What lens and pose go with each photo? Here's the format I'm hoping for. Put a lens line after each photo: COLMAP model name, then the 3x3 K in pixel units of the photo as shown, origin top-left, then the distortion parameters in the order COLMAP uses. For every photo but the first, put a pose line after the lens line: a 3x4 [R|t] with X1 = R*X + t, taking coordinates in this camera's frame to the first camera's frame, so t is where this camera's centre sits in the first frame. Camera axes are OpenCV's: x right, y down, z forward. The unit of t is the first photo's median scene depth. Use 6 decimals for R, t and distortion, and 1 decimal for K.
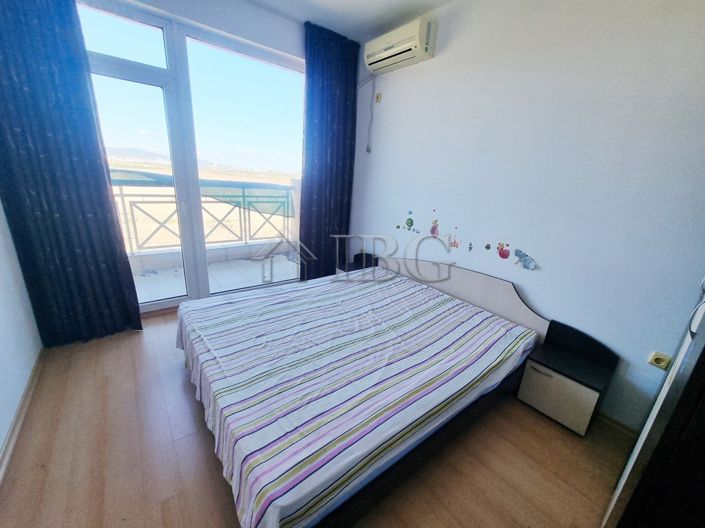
lens RADIAL K [[286.5, 0, 352.0], [0, 286.5, 265.8], [0, 0, 1]] dist [-0.000363, -0.000575]
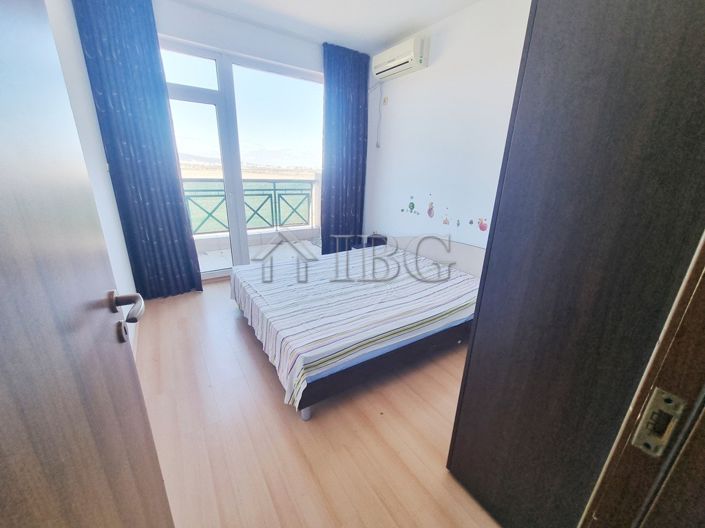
lens RADIAL K [[286.4, 0, 349.8], [0, 286.4, 267.3], [0, 0, 1]] dist [0.001321, -0.000092]
pose [[0.995248, -0.002134, -0.097350, 0.066555], [0.004316, 0.999744, 0.022210, 0.082942], [0.097278, -0.022524, 0.995002, -0.232601]]
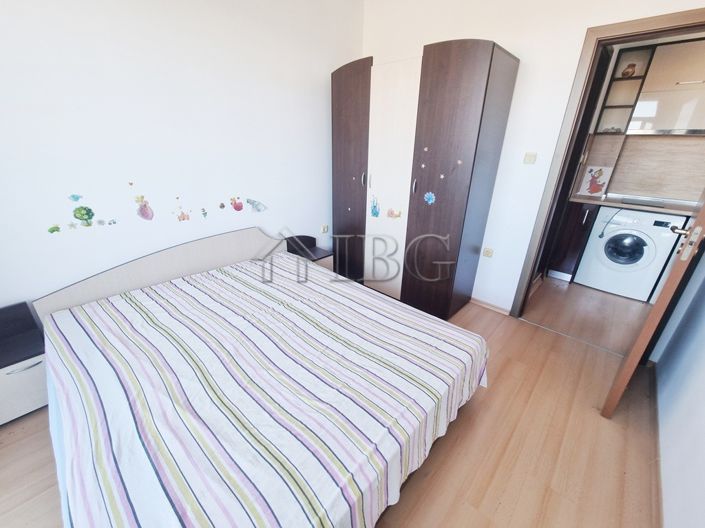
lens RADIAL K [[285.4, 0, 354.2], [0, 285.4, 265.5], [0, 0, 1]] dist [0.002116, -0.000739]
pose [[-0.164085, -0.443389, 0.881182, -0.508516], [0.263290, 0.841198, 0.472297, -0.209700], [-0.950660, 0.309503, -0.021288, 0.550147]]
